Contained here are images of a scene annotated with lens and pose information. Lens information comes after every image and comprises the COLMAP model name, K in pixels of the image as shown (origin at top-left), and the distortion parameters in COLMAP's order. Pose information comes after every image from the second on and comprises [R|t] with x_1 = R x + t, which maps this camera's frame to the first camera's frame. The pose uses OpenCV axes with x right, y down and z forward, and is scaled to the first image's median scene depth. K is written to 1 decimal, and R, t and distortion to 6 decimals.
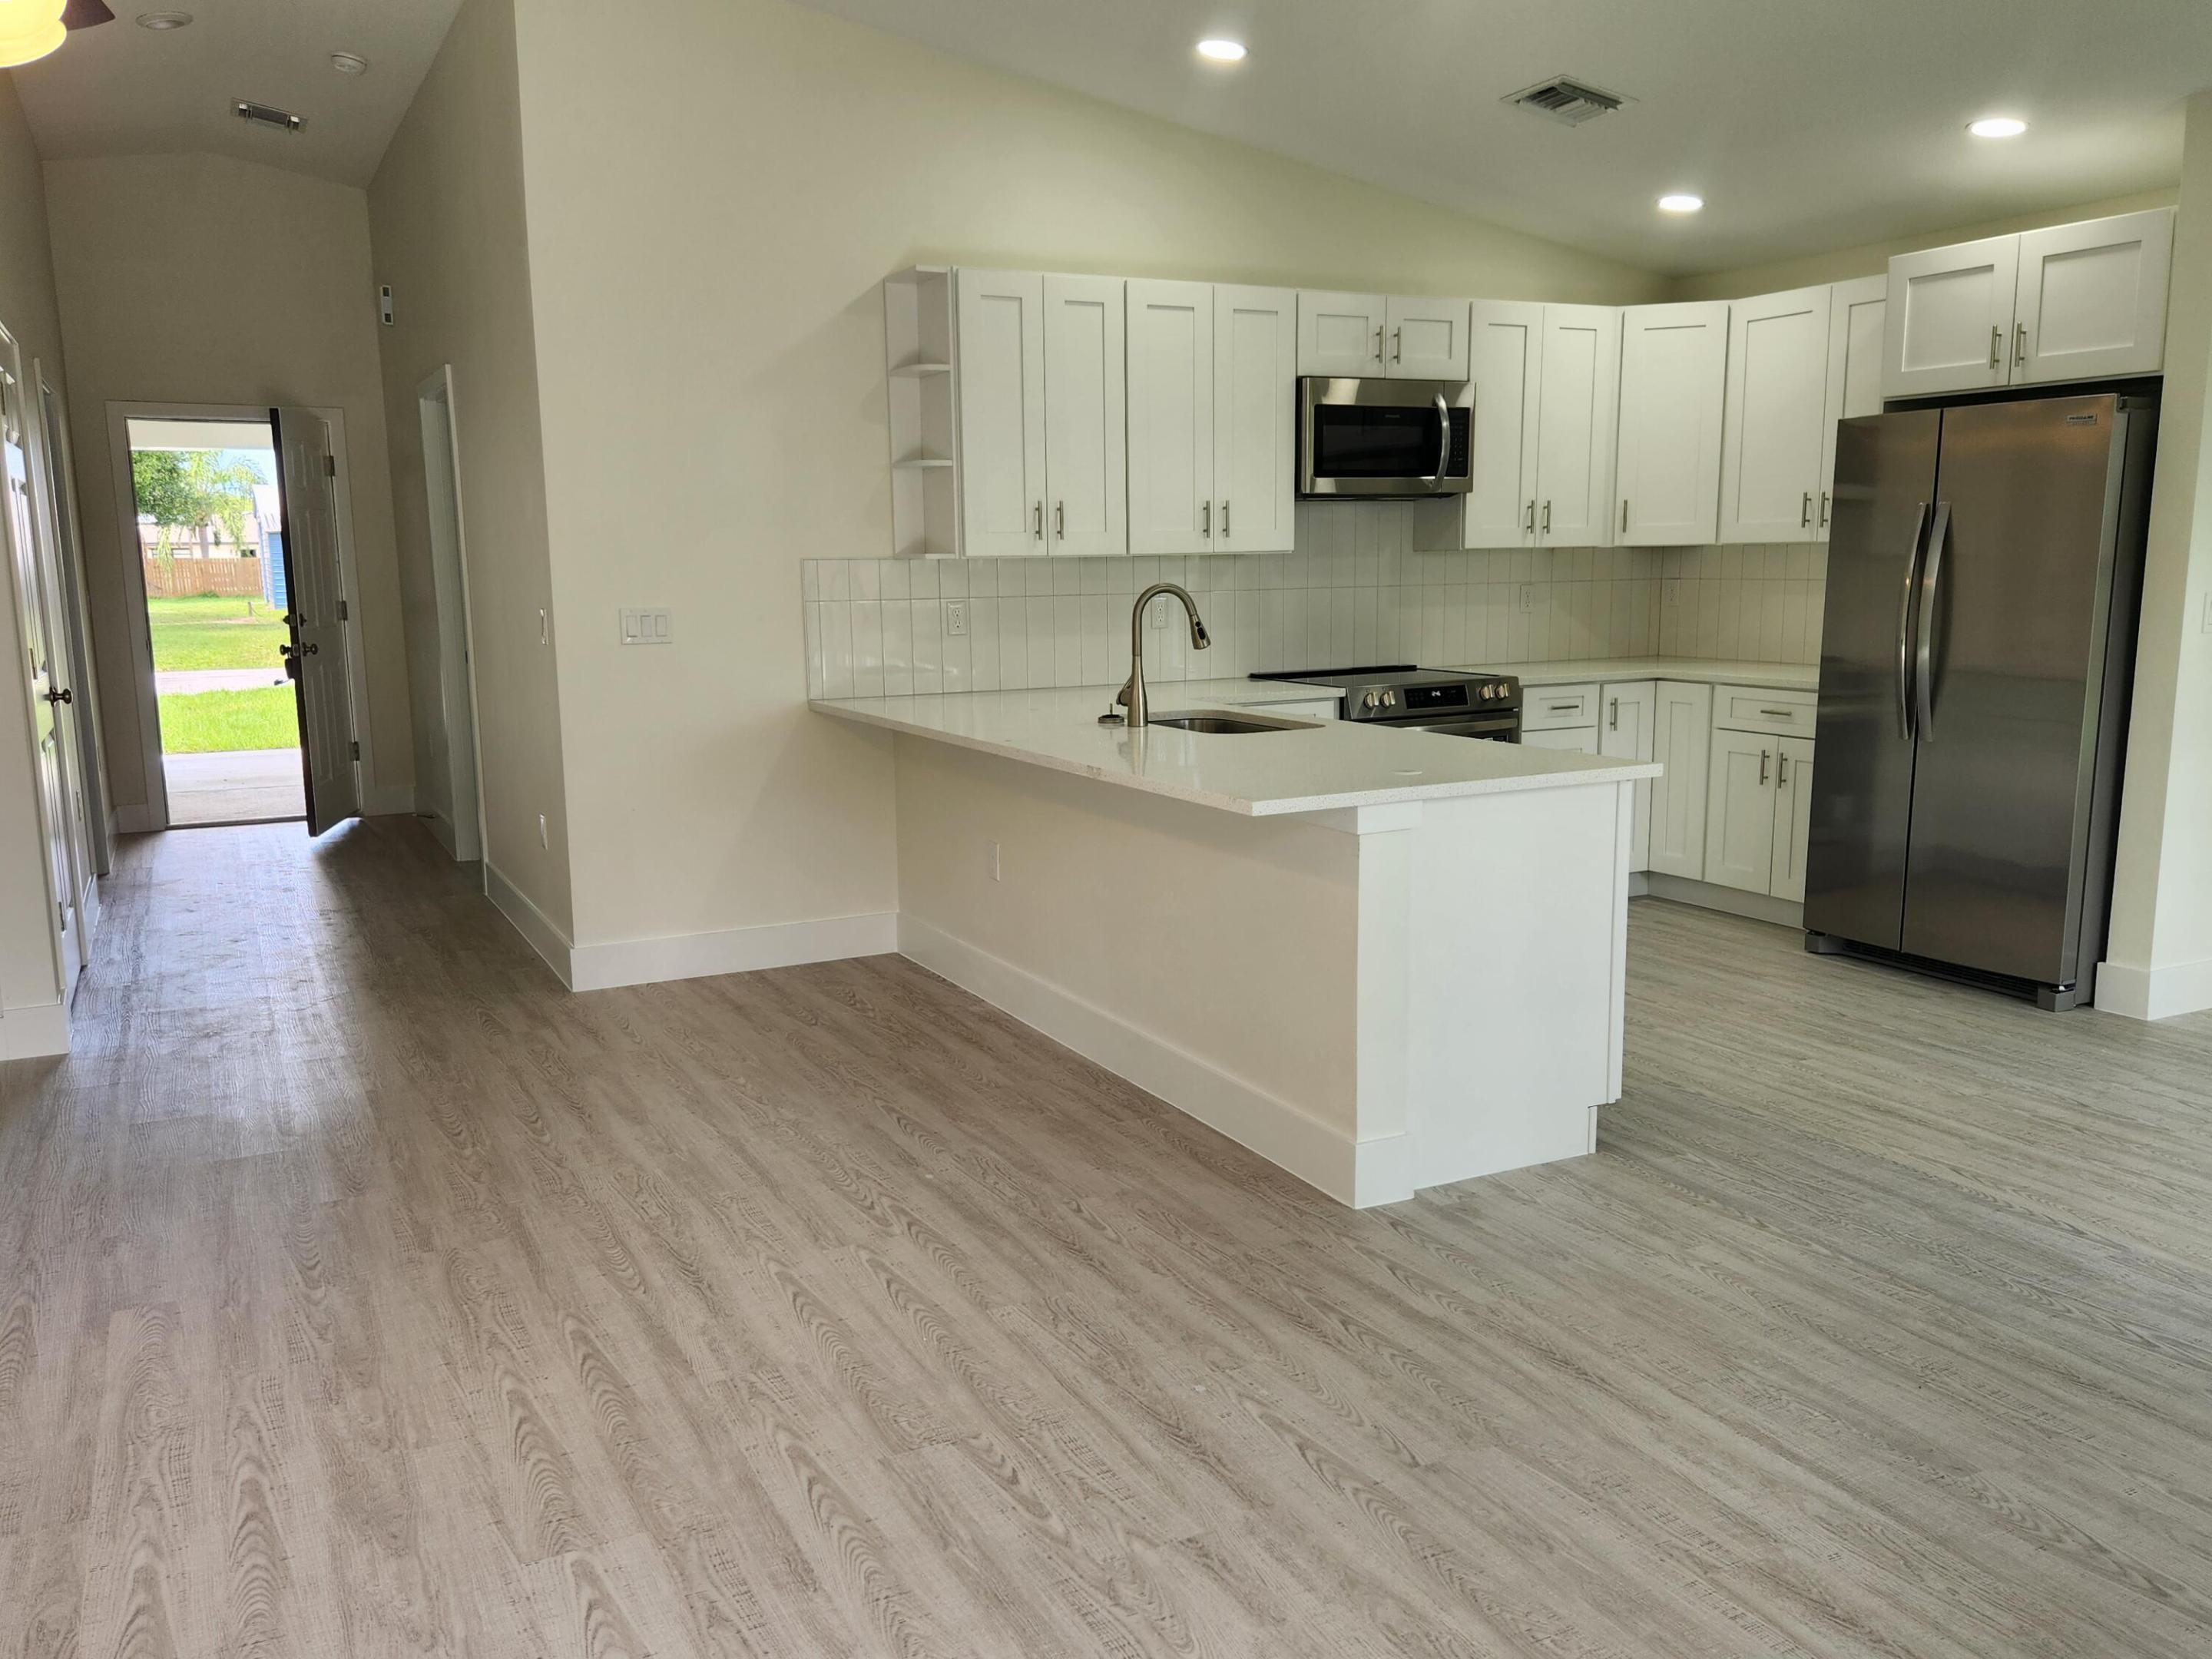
lens RADIAL K [[1730.8, 0, 1092.1], [0, 1730.8, 840.2], [0, 0, 1]] dist [0.086423, -0.082666]
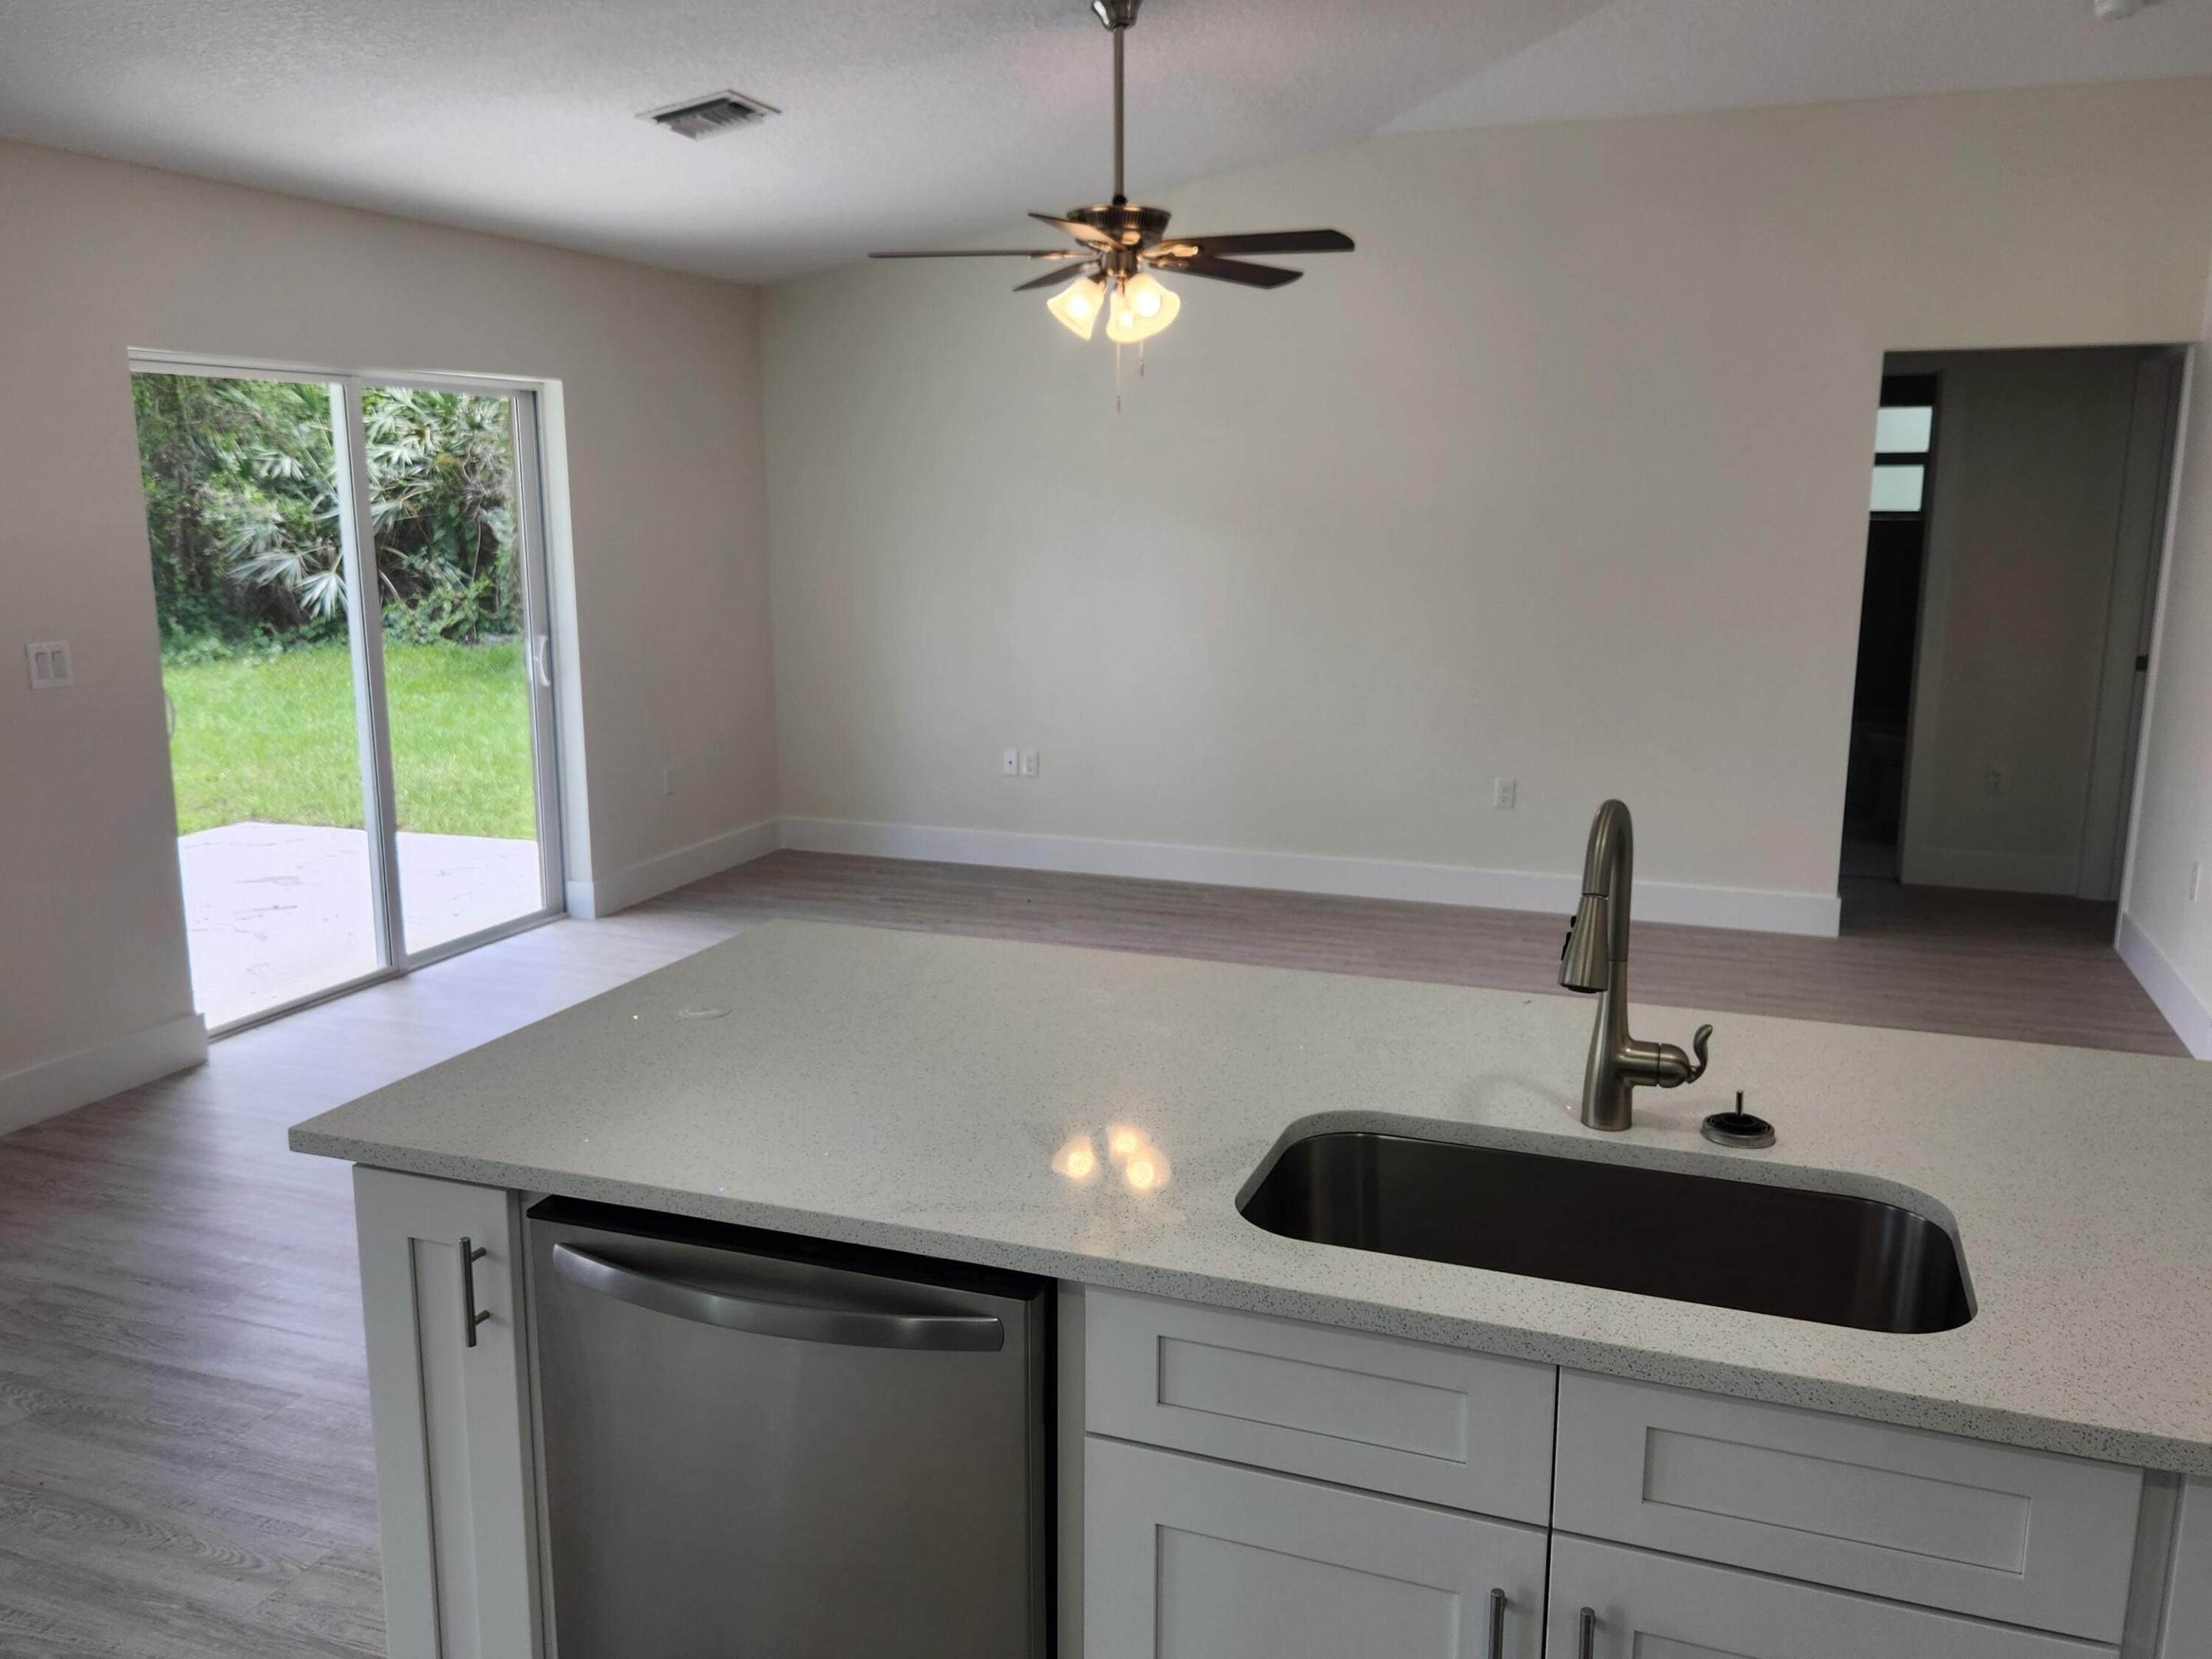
lens RADIAL K [[1730.8, 0, 1087.4], [0, 1730.8, 818.9], [0, 0, 1]] dist [0.086423, -0.082666]
pose [[-0.742369, 0.135866, -0.656071, 0.446732], [-0.102880, 0.944493, 0.312008, -0.295735], [0.662046, 0.299121, -0.687184, 1.384787]]
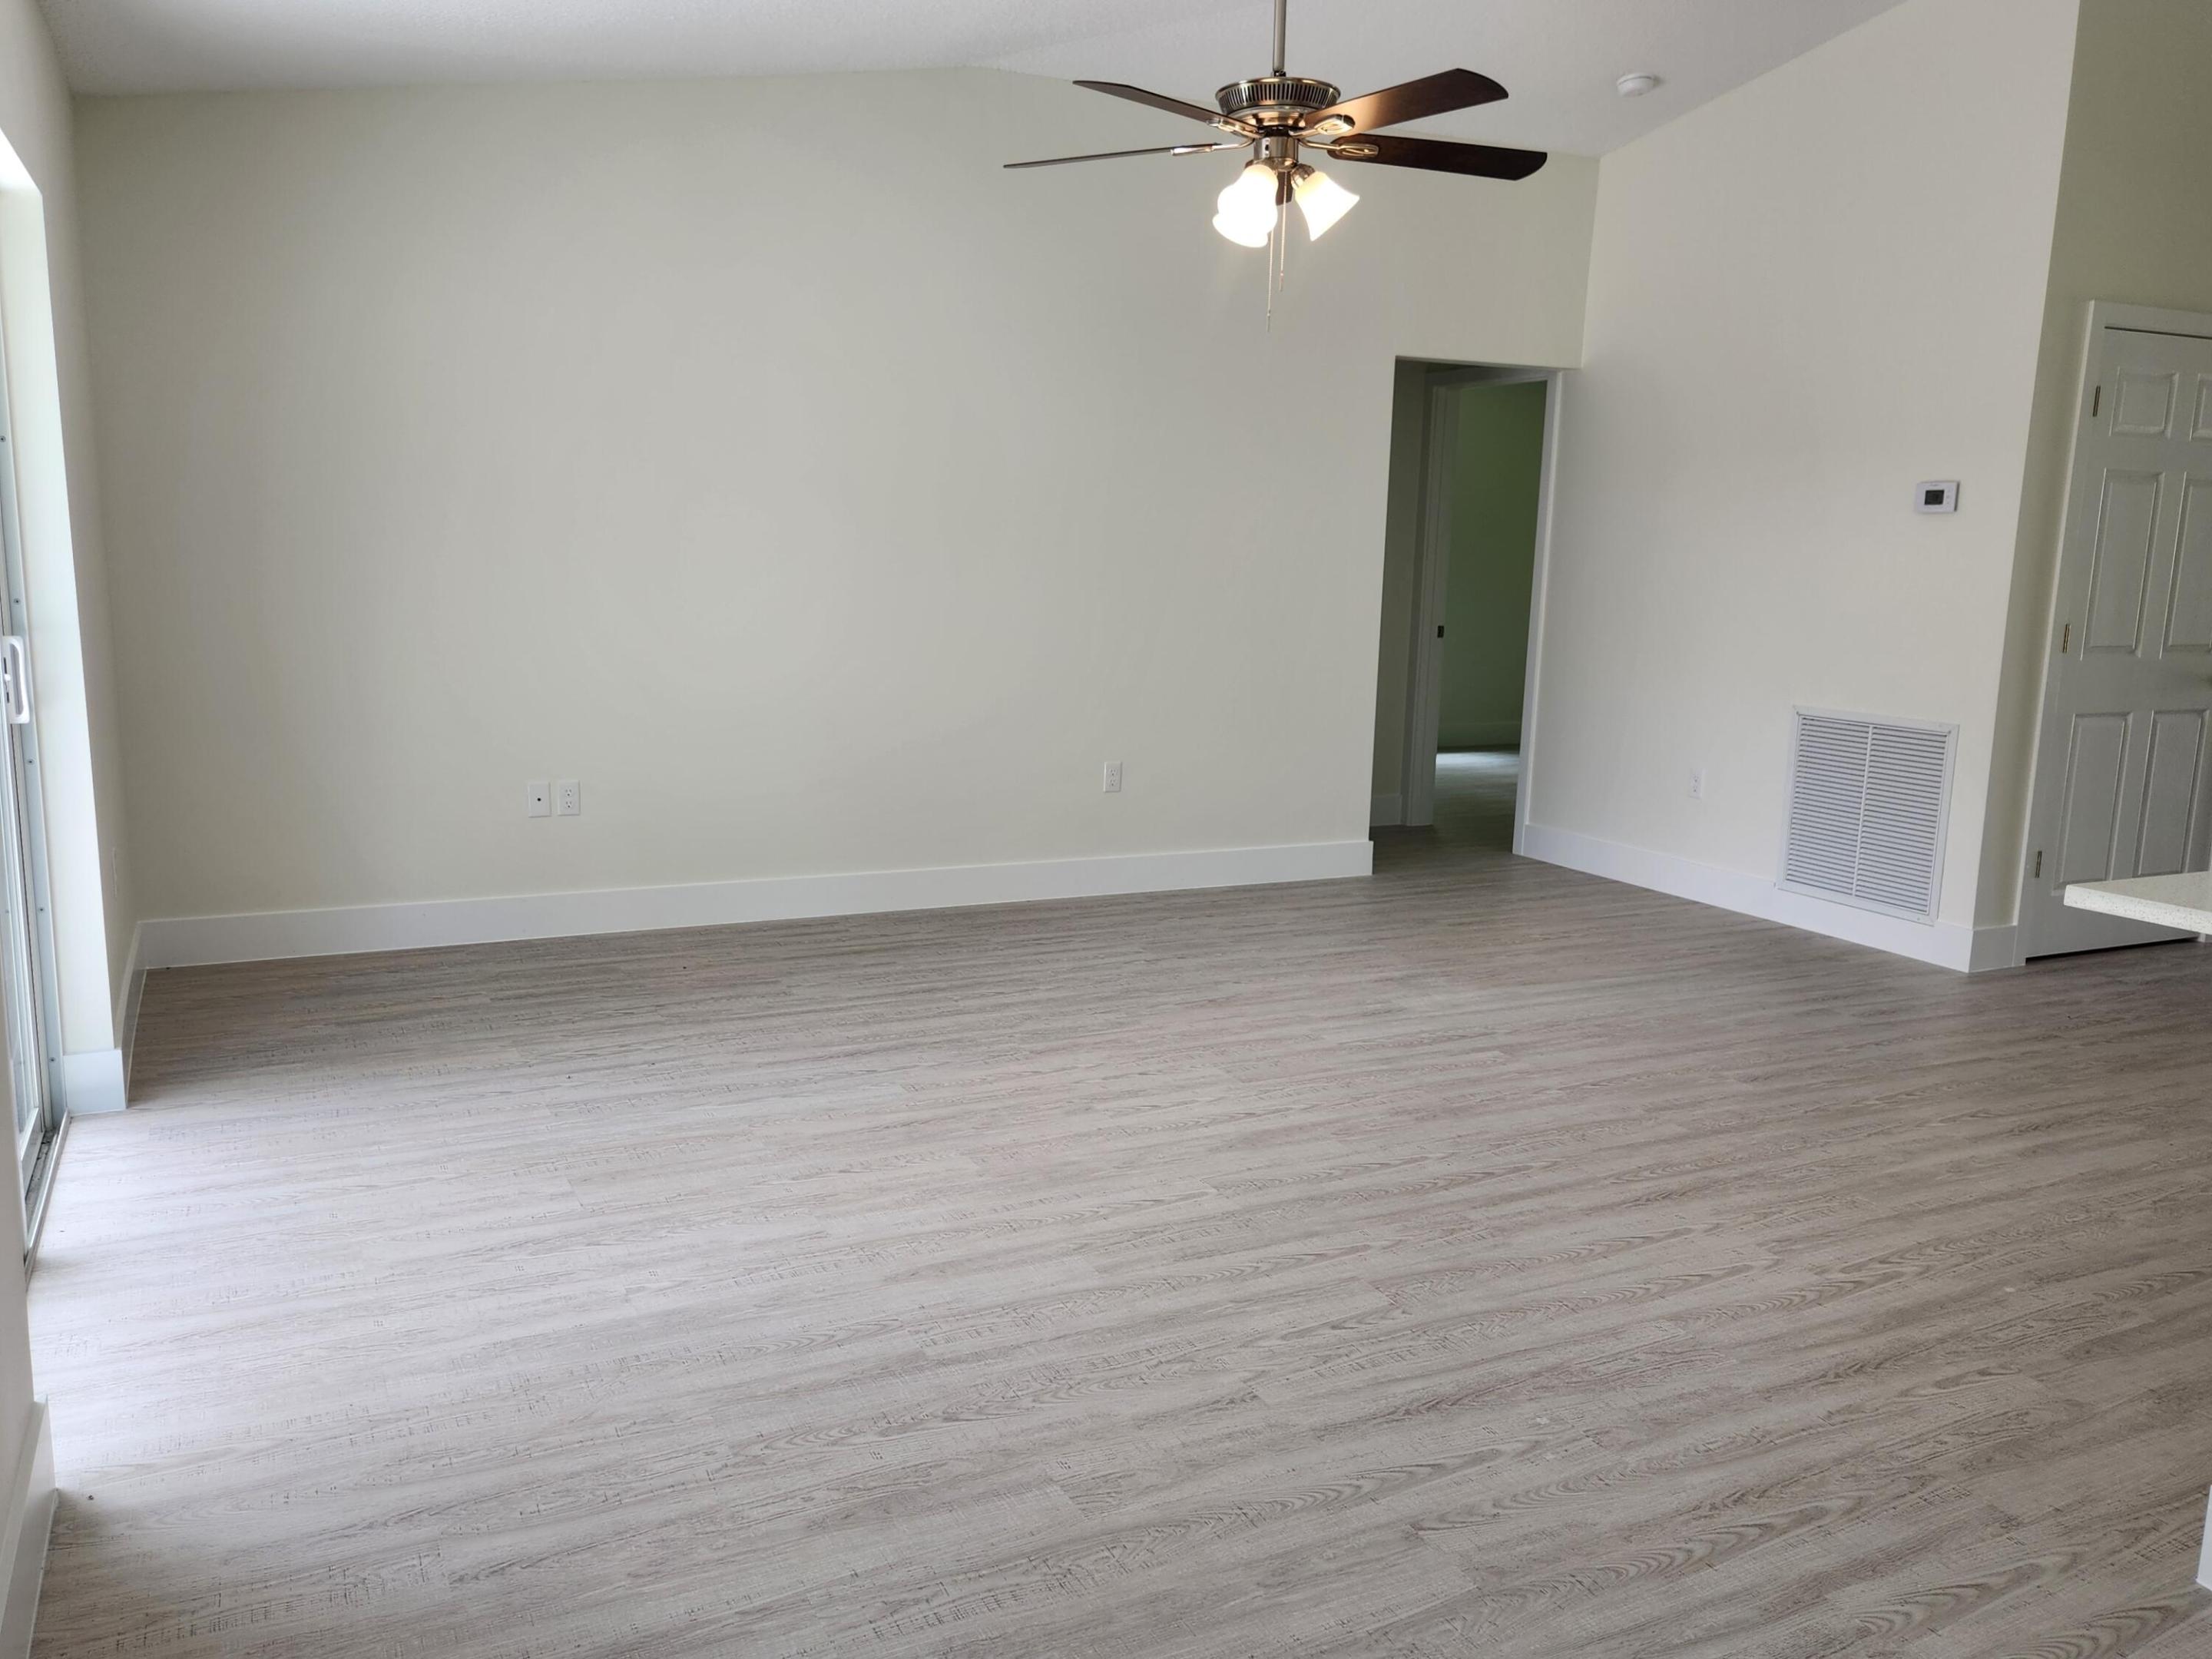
lens RADIAL K [[1730.8, 0, 1103.4], [0, 1730.8, 844.2], [0, 0, 1]] dist [0.086423, -0.082666]
pose [[-0.016690, 0.182614, -0.983043, 0.656320], [-0.187688, 0.965131, 0.182473, -0.078187], [0.982087, 0.187551, 0.018167, 0.488344]]
